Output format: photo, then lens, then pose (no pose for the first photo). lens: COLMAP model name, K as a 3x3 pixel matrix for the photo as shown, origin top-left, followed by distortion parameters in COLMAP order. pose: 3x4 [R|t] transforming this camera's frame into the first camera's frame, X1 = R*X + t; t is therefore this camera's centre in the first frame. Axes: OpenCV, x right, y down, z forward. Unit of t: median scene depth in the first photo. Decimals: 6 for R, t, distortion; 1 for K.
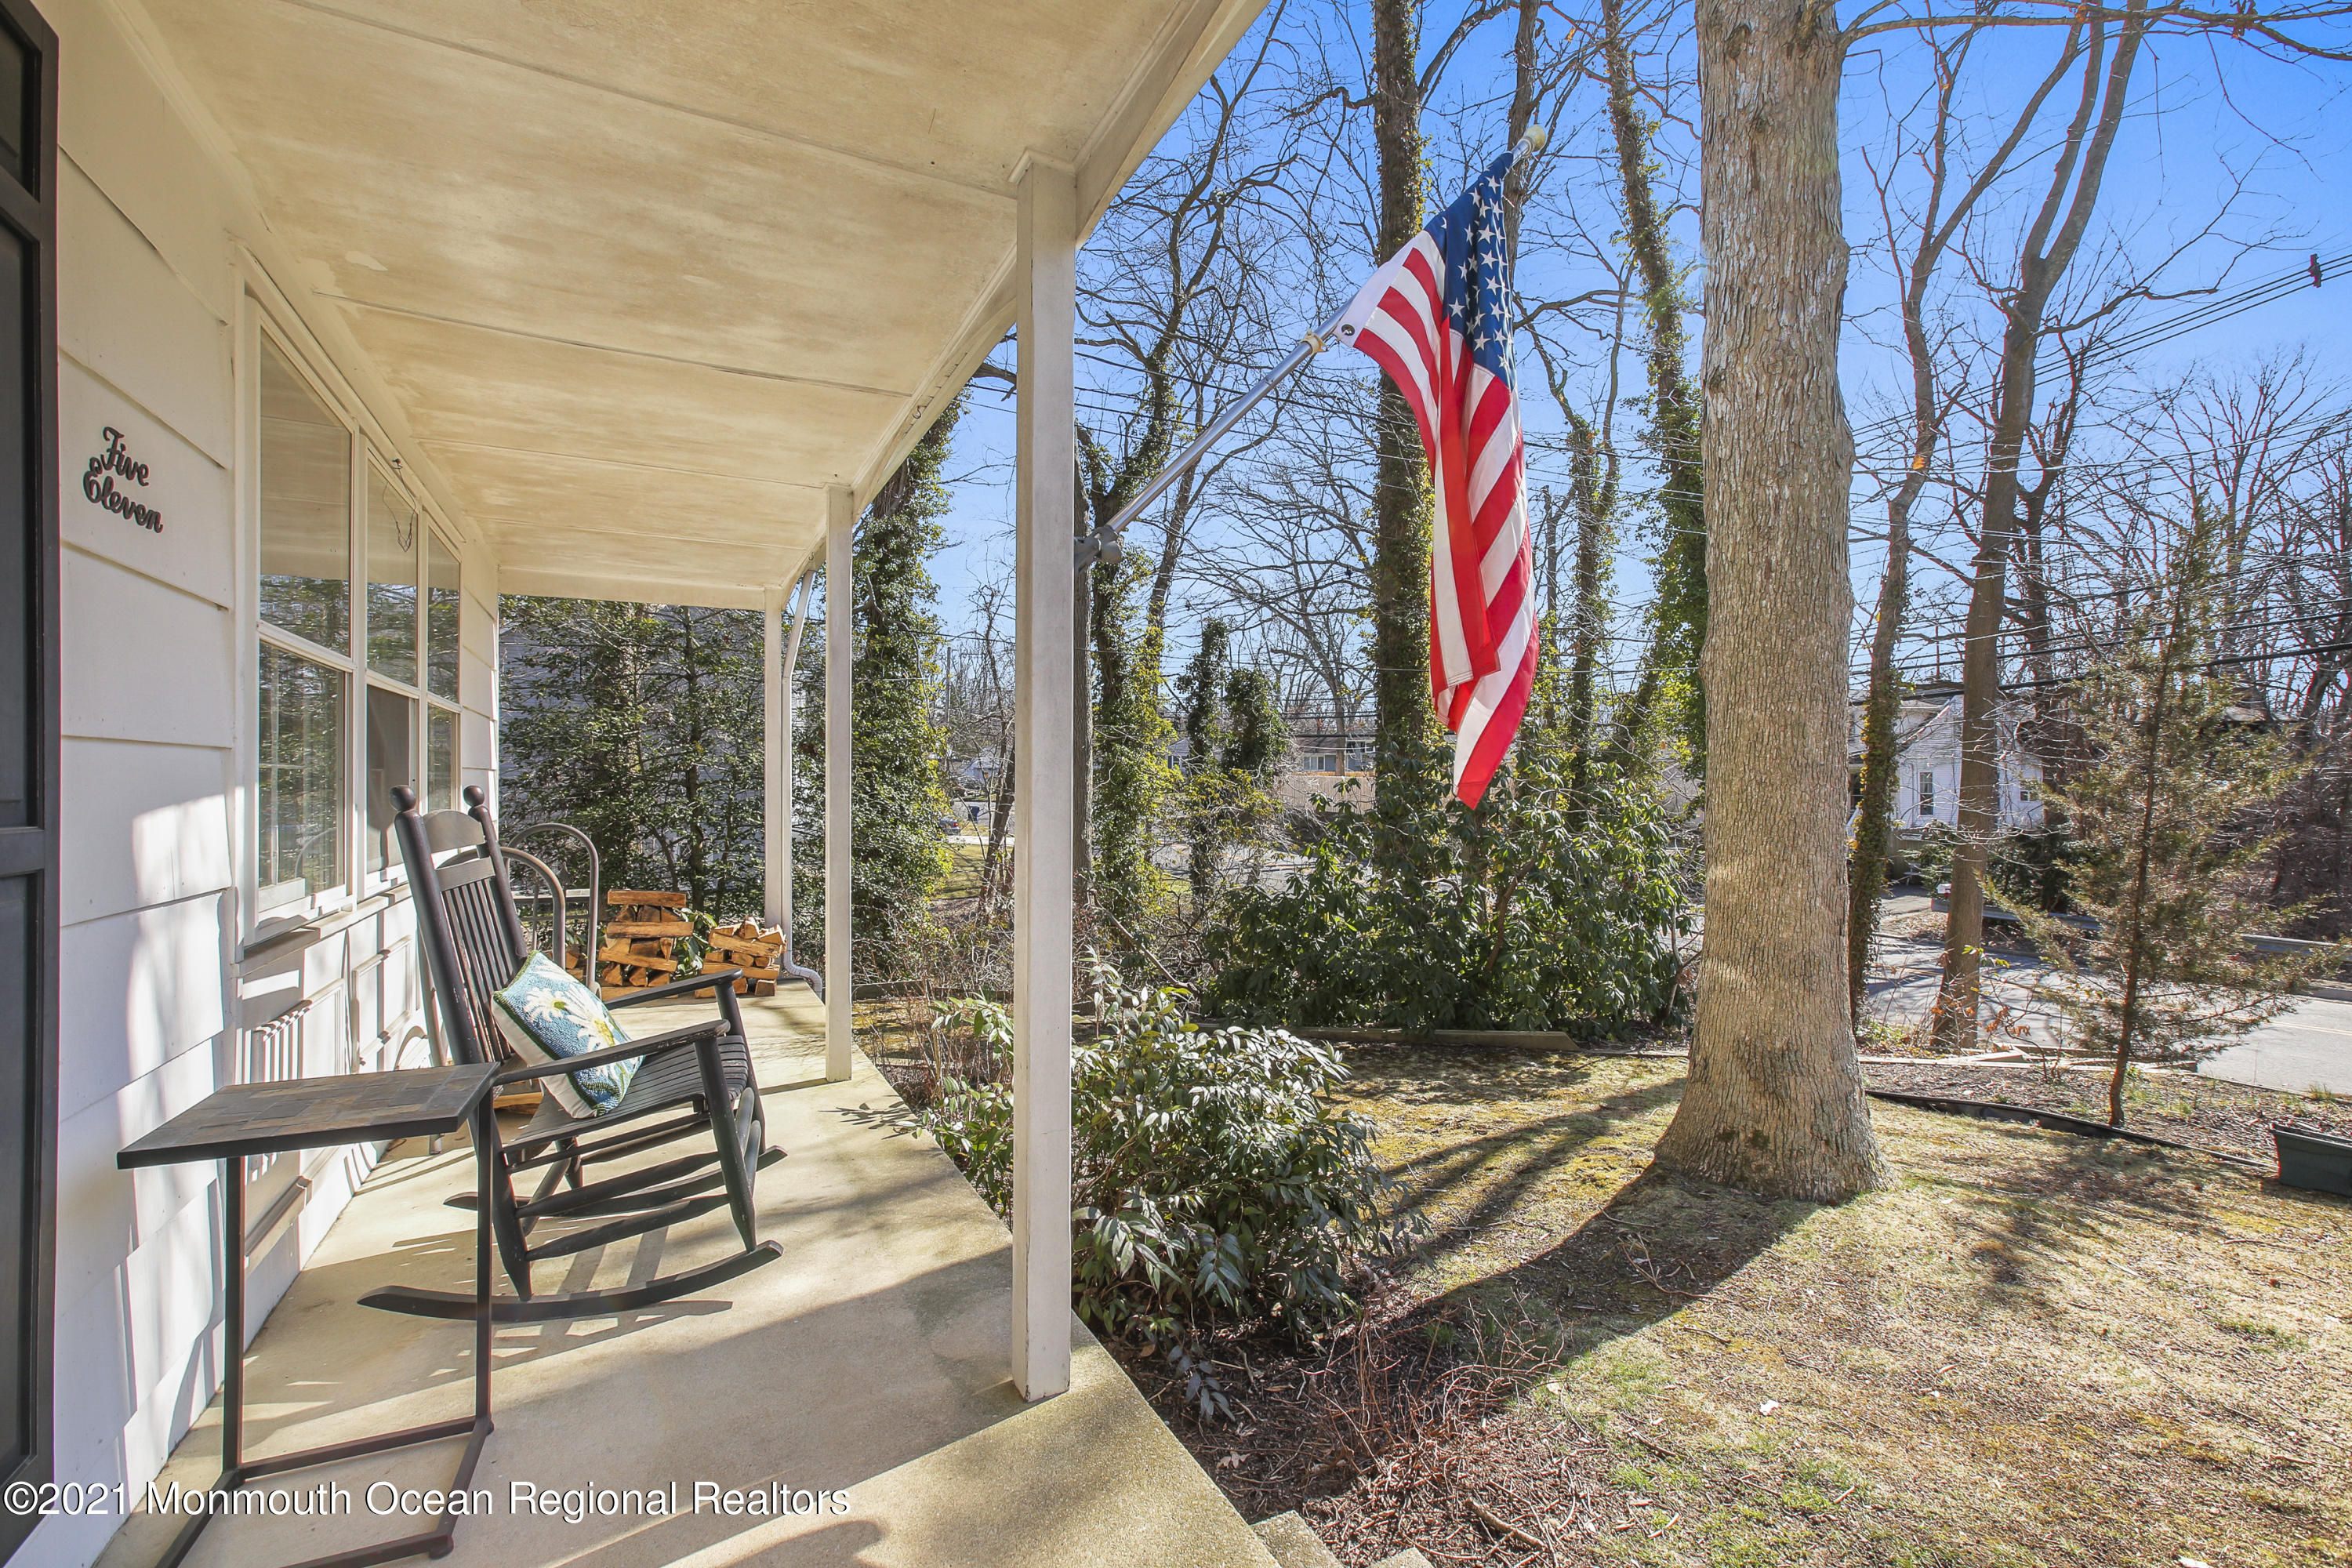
lens RADIAL K [[1061.4, 0, 1185.1], [0, 1061.4, 785.7], [0, 0, 1]] dist [-0.005180, 0.002618]
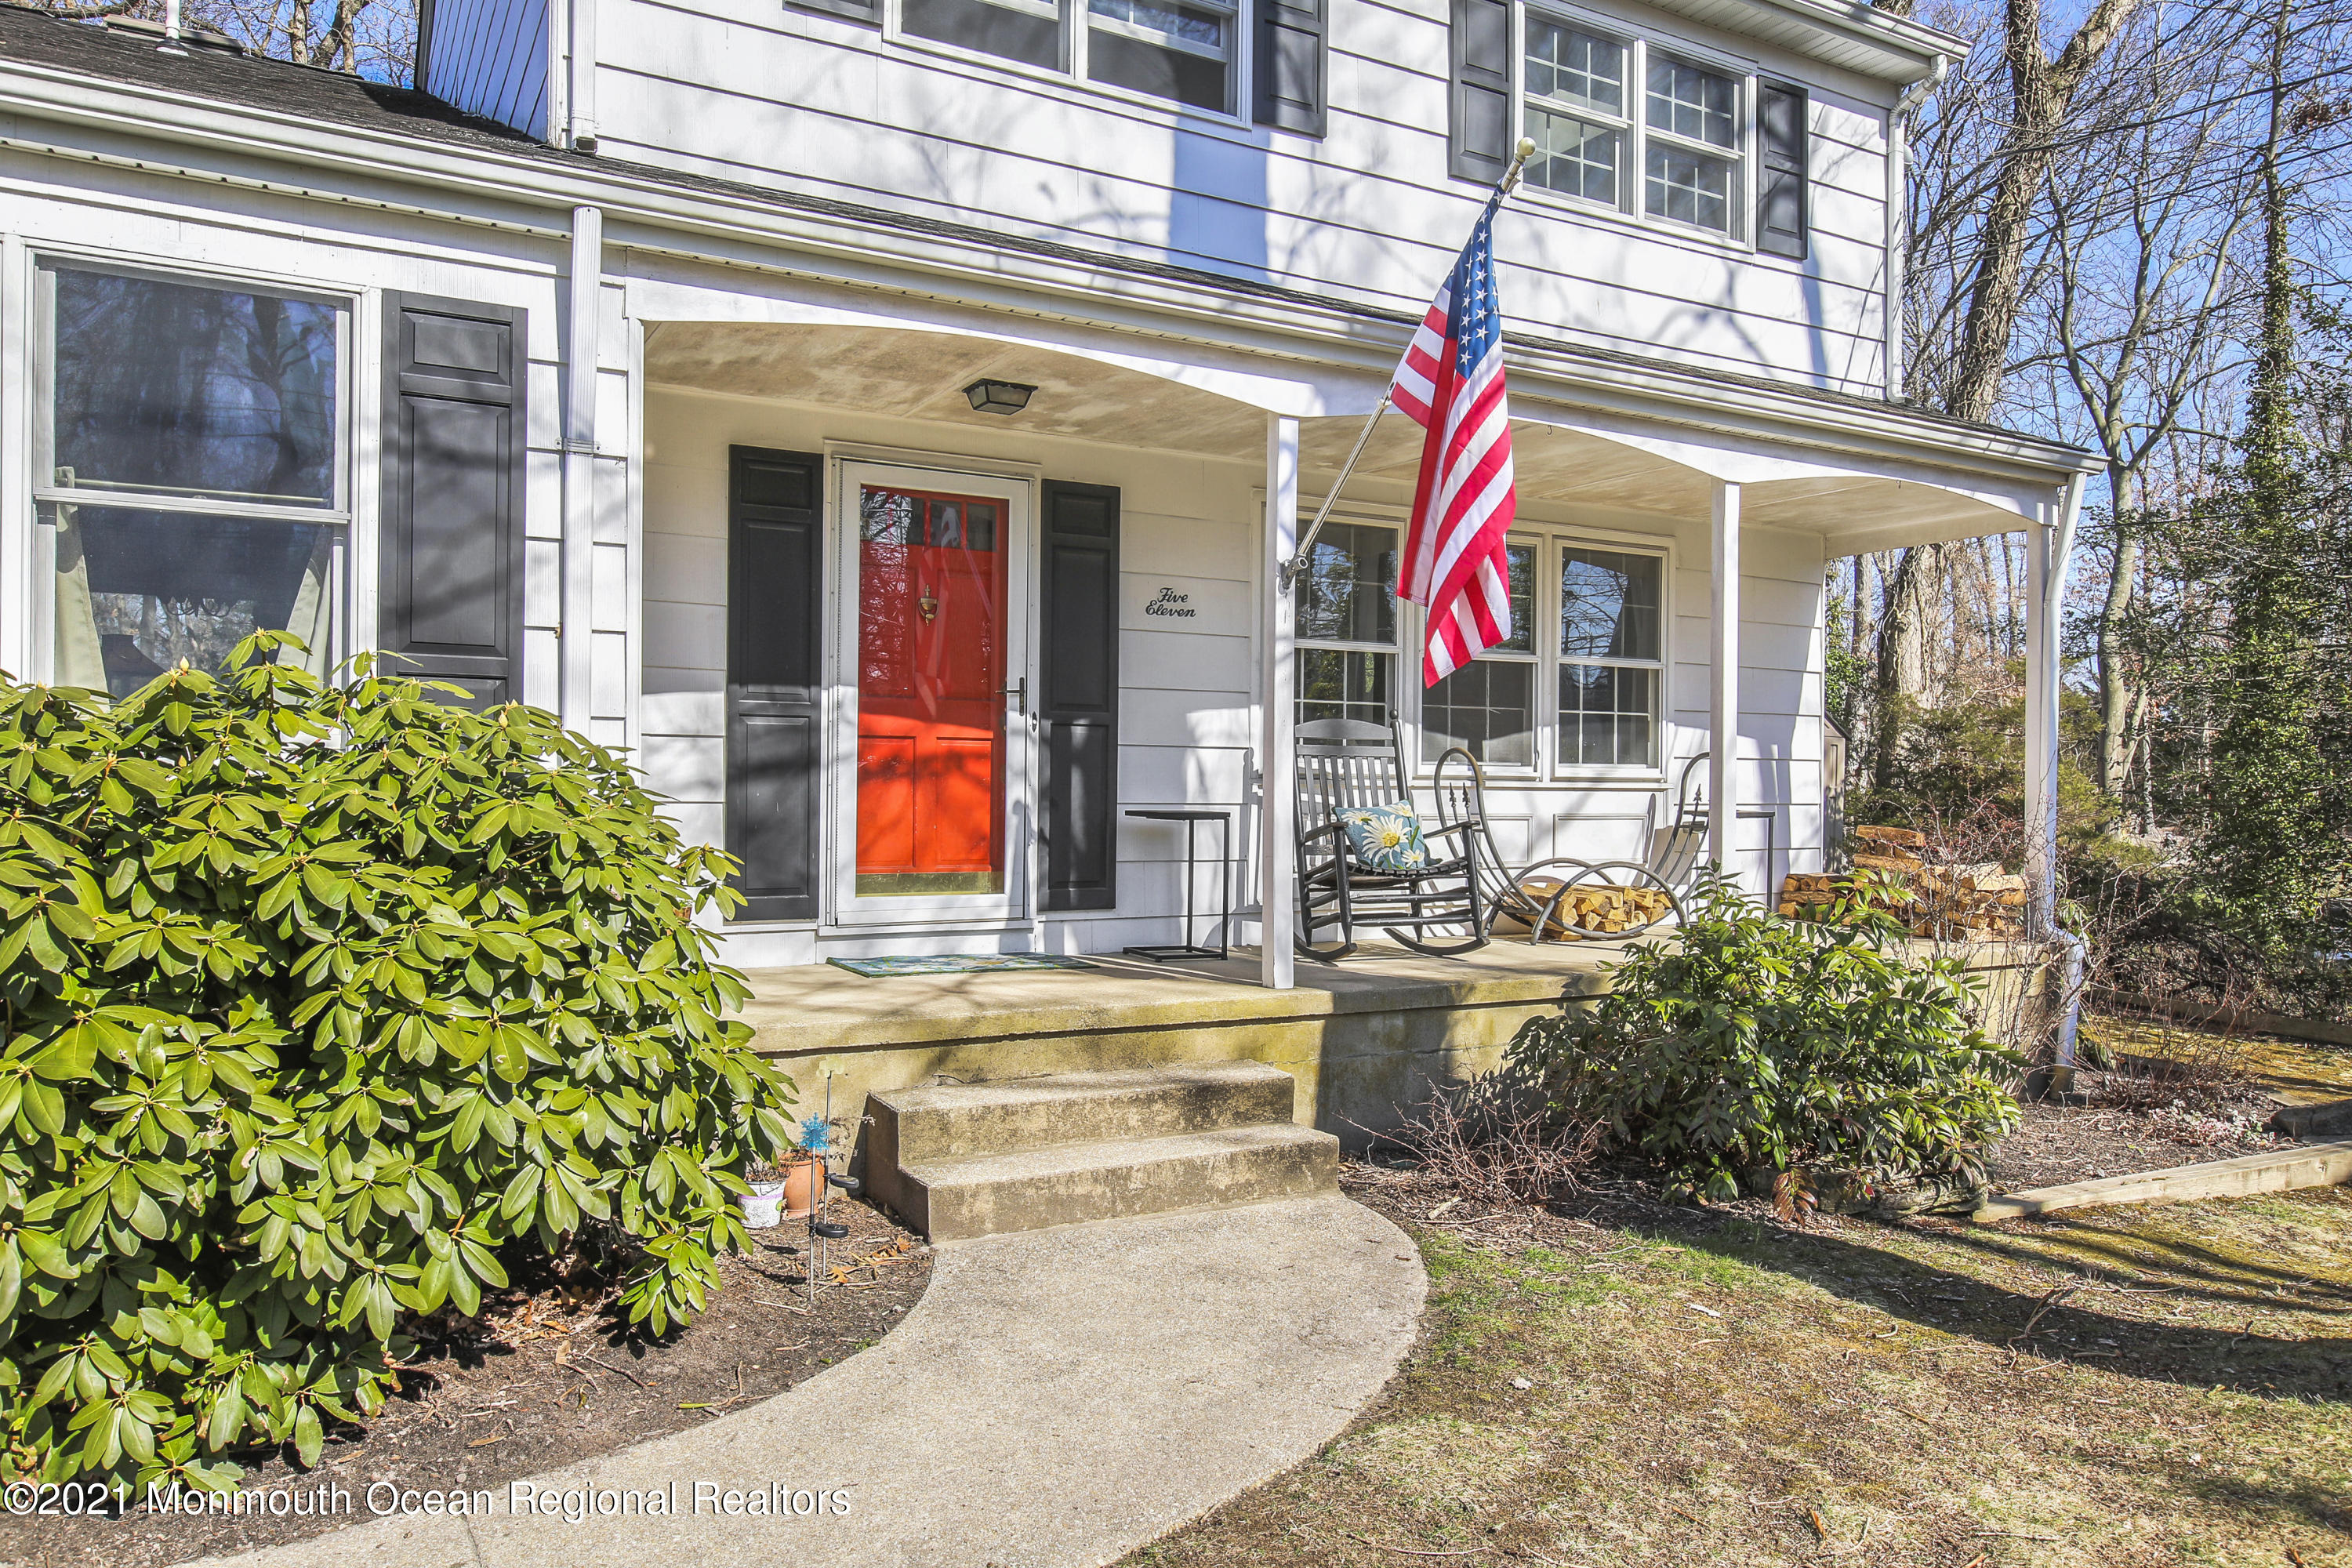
lens RADIAL K [[1584.3, 0, 1179.5], [0, 1584.3, 777.3], [0, 0, 1]] dist [0.003590, -0.001210]
pose [[0.023066, -0.011562, -0.999667, 2.542484], [-0.013667, 0.999836, -0.011879, 0.191980], [0.999641, 0.013937, 0.022904, 0.660335]]
